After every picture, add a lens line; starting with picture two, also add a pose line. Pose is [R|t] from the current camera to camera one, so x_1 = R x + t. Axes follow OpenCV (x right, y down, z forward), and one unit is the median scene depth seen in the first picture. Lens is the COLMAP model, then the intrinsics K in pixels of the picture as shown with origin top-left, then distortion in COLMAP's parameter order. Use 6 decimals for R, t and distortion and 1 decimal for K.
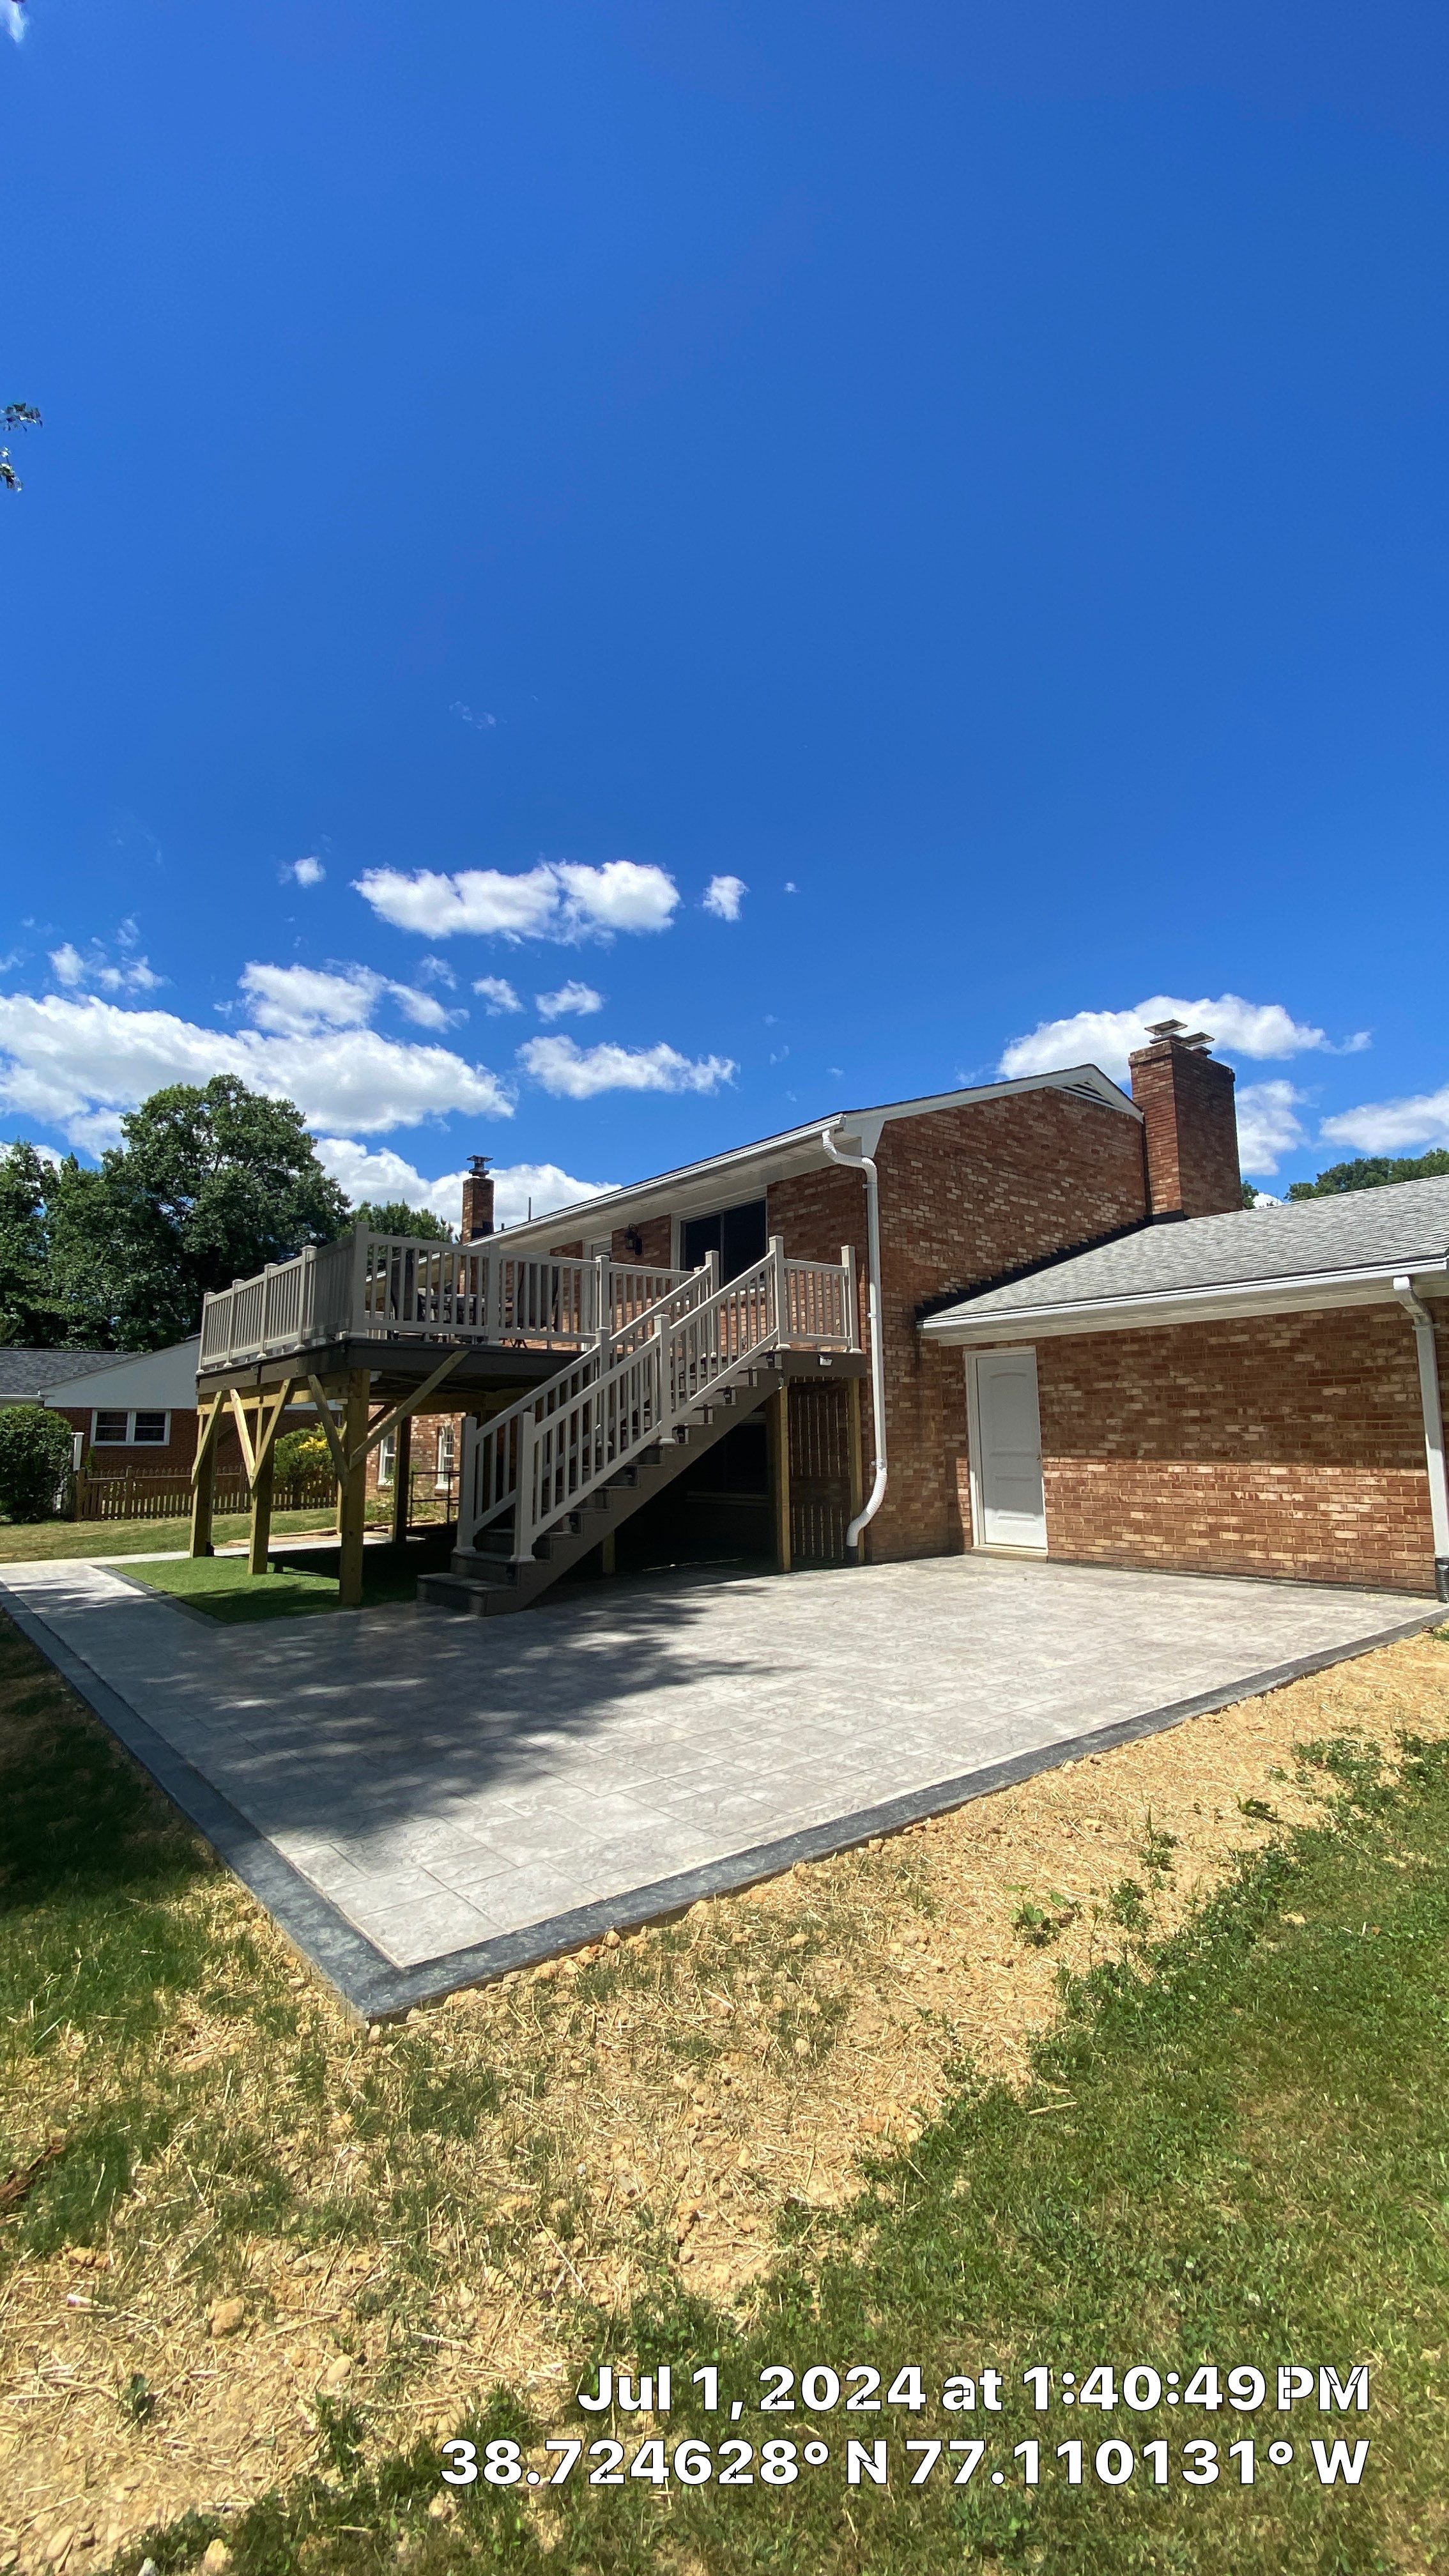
lens RADIAL K [[1072.1, 0, 703.5], [0, 1072.1, 1276.9], [0, 0, 1]] dist [0.007355, -0.011028]
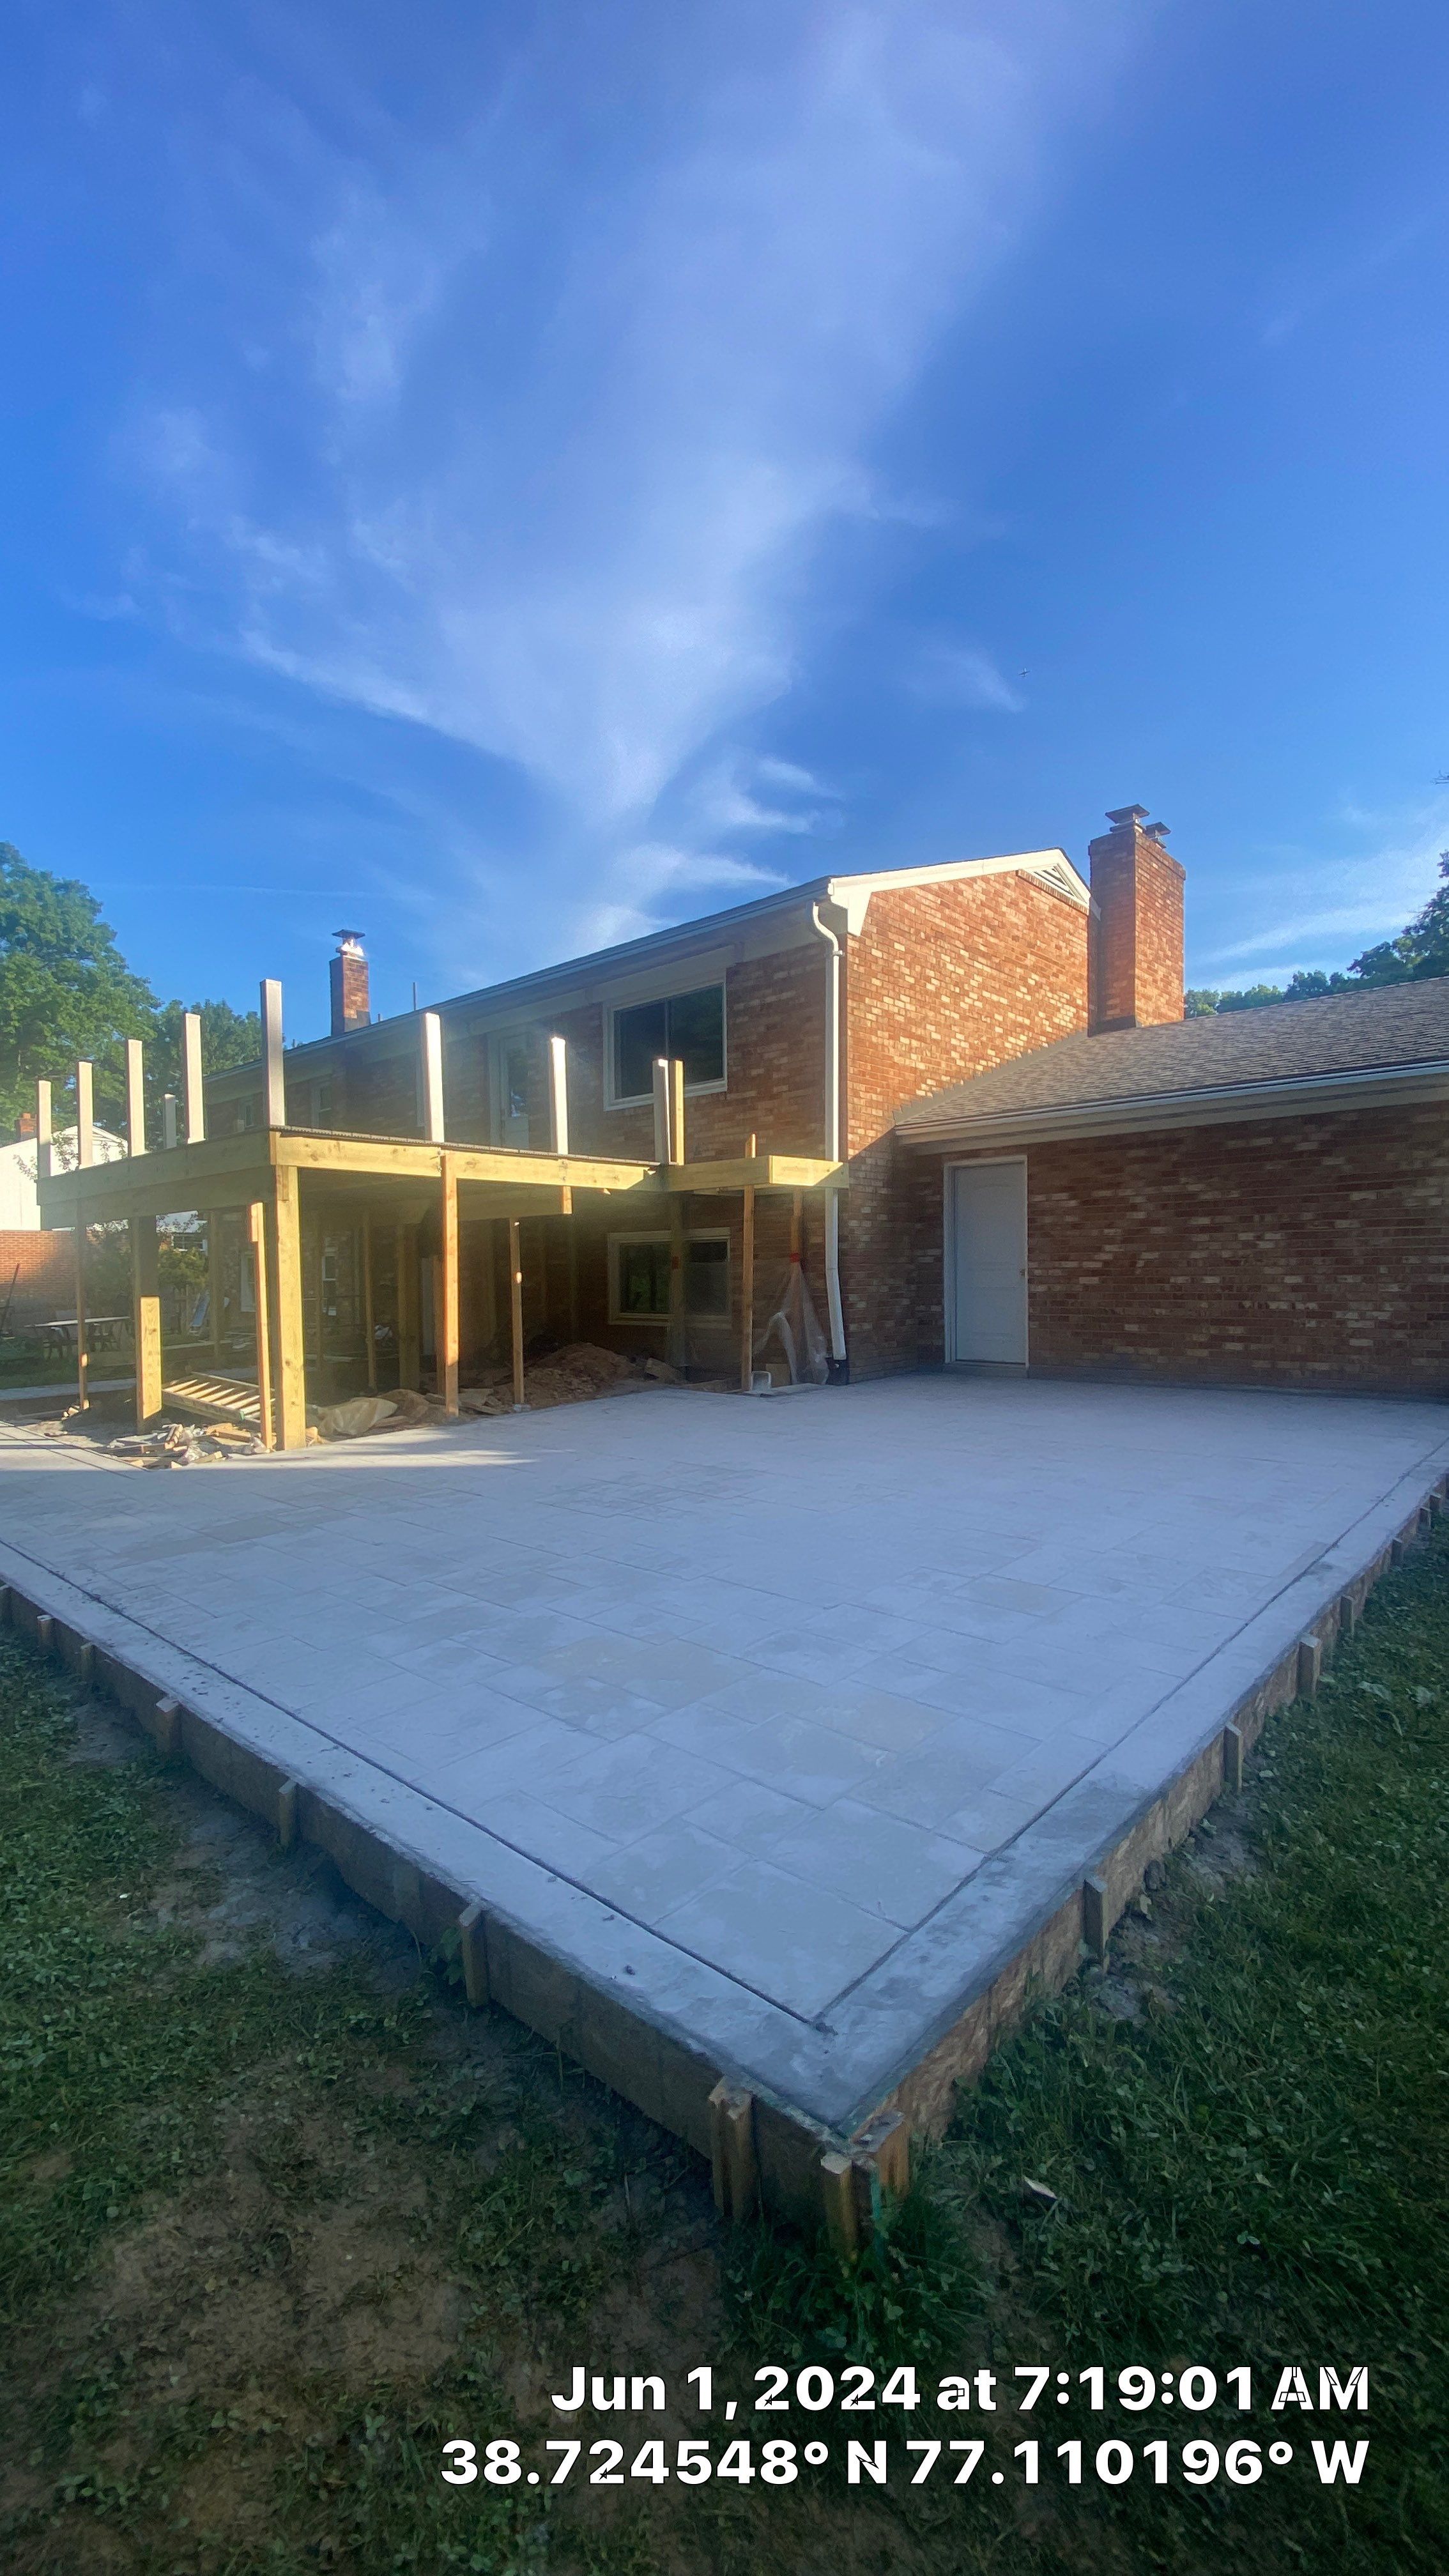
lens RADIAL K [[1072.1, 0, 706.3], [0, 1072.1, 1310.0], [0, 0, 1]] dist [0.007355, -0.011028]
pose [[0.987816, -0.016958, 0.154697, -0.129052], [-0.012729, 0.981910, 0.188922, 0.030188], [-0.155103, -0.188589, 0.969731, 0.132366]]
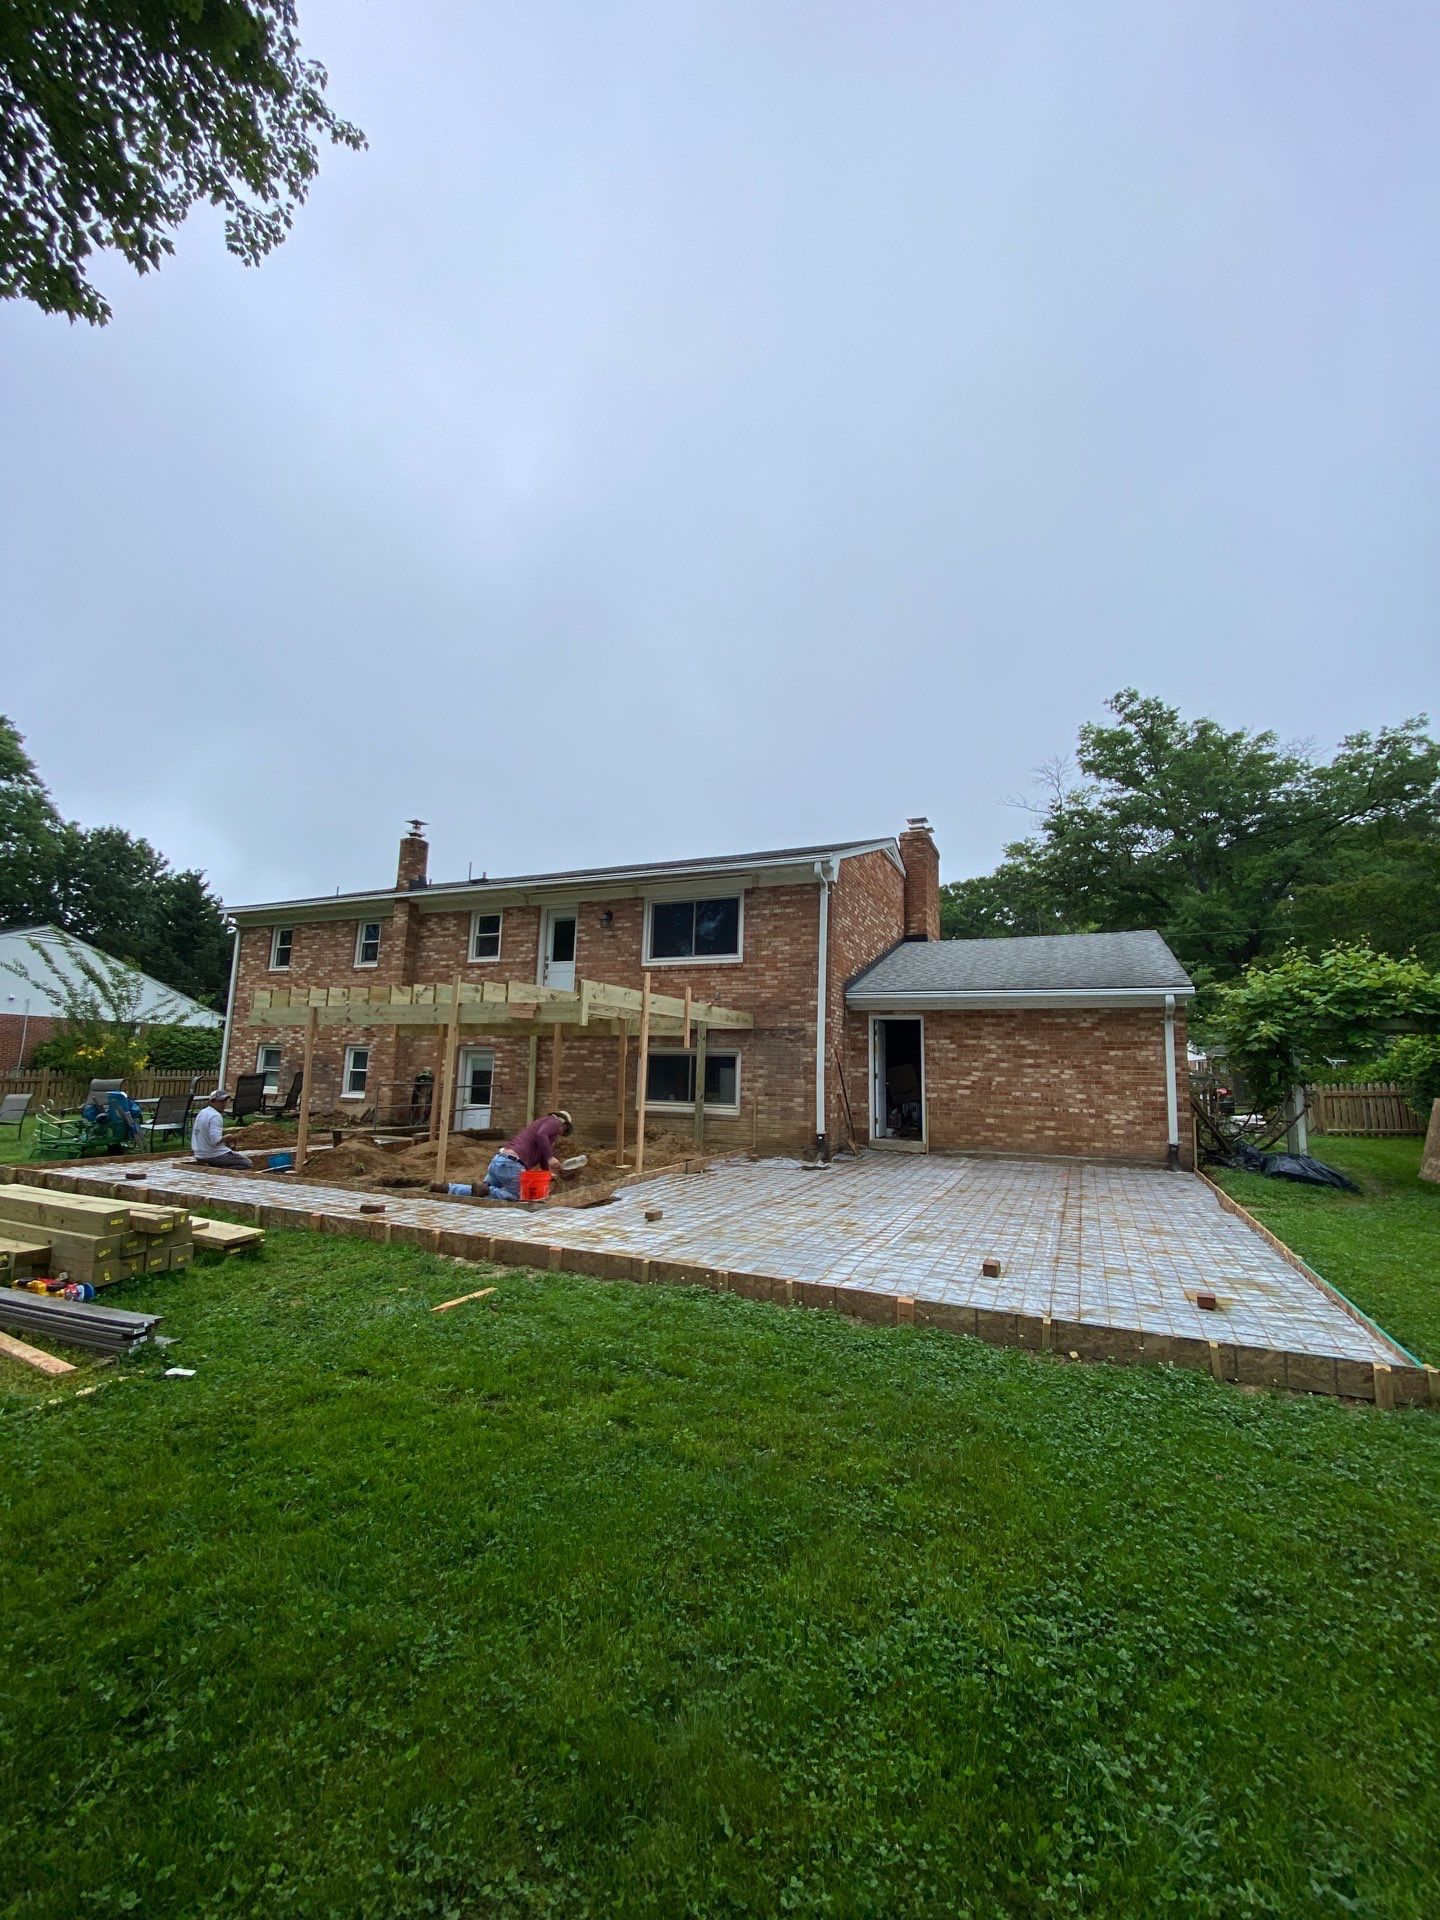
lens RADIAL K [[803.7, 0, 705.3], [0, 803.7, 953.7], [0, 0, 1]] dist [0.003315, -0.003686]
pose [[0.894697, 0.097527, 0.435897, -0.592673], [-0.102141, 0.994686, -0.012902, 0.025301], [-0.434839, -0.032979, 0.899904, 0.074824]]
